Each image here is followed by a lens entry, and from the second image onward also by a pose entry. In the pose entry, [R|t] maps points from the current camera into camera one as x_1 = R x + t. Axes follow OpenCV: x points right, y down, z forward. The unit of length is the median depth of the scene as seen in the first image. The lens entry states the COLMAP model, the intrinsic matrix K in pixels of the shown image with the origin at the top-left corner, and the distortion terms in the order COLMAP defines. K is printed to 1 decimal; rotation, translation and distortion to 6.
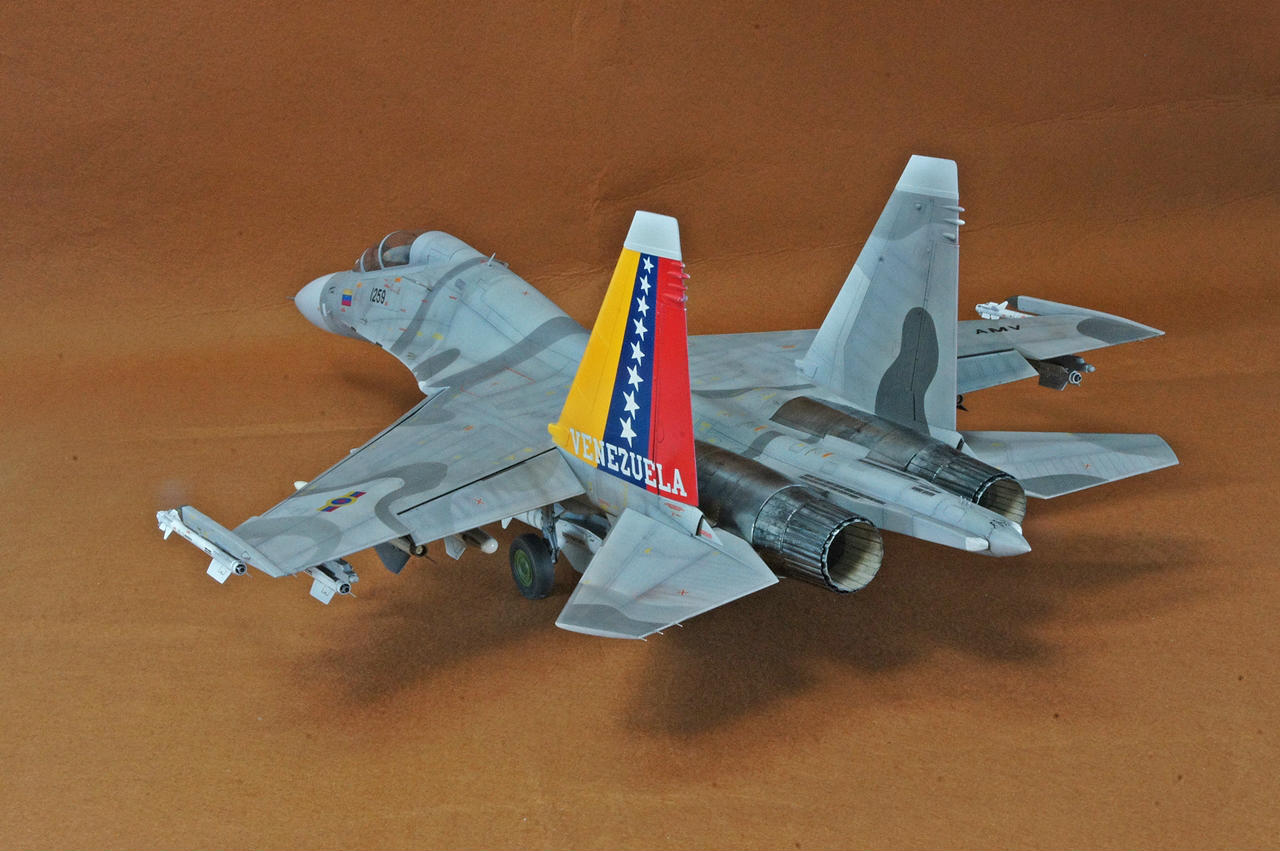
lens RADIAL K [[1997.8, 0, 640.0], [0, 1997.8, 425.5], [0, 0, 1]] dist [0.019644, 0.034174]
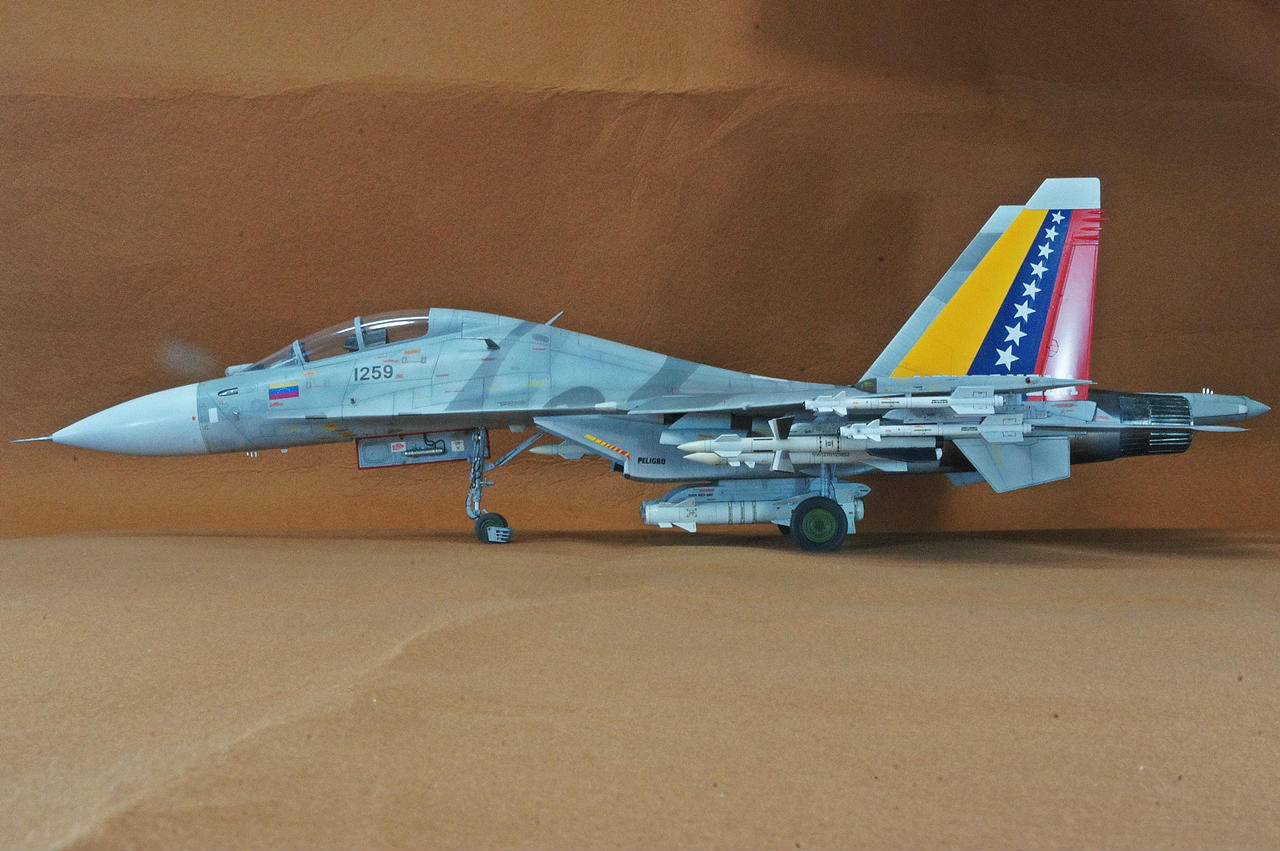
lens RADIAL K [[2065.0, 0, 659.6], [0, 2065.0, 424.6], [0, 0, 1]] dist [0.051063, -0.009213]
pose [[0.516463, 0.077930, 0.852756, -1.245506], [0.216238, 0.951707, -0.217935, 0.283831], [-0.828557, 0.296954, 0.474670, 0.560965]]
